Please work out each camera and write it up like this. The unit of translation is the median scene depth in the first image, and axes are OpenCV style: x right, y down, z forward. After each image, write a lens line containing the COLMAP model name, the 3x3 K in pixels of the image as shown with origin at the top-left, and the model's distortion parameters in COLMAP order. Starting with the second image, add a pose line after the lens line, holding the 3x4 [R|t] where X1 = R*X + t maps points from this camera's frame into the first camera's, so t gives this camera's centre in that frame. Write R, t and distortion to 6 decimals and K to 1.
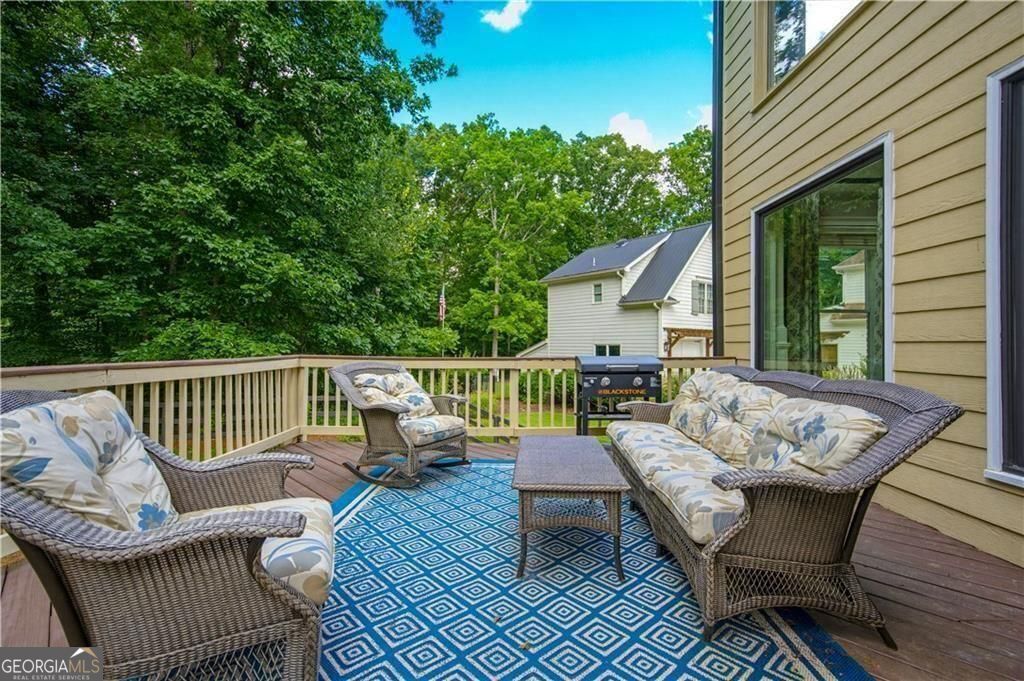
lens RADIAL K [[451.5, 0, 520.0], [0, 451.5, 321.1], [0, 0, 1]] dist [0.010785, 0.000372]
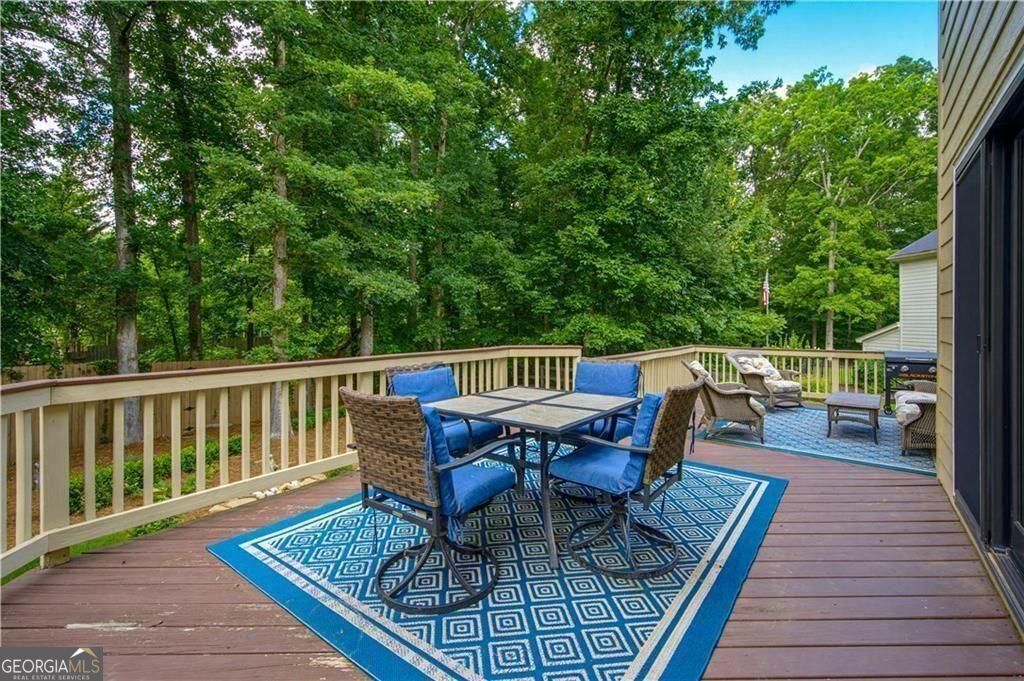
lens RADIAL K [[451.5, 0, 520.0], [0, 451.5, 321.1], [0, 0, 1]] dist [0.010785, 0.000372]
pose [[0.792129, -0.006073, -0.610324, 0.019492], [0.035279, 0.998734, 0.035849, -0.027346], [0.609333, -0.049928, 0.791341, -0.215221]]
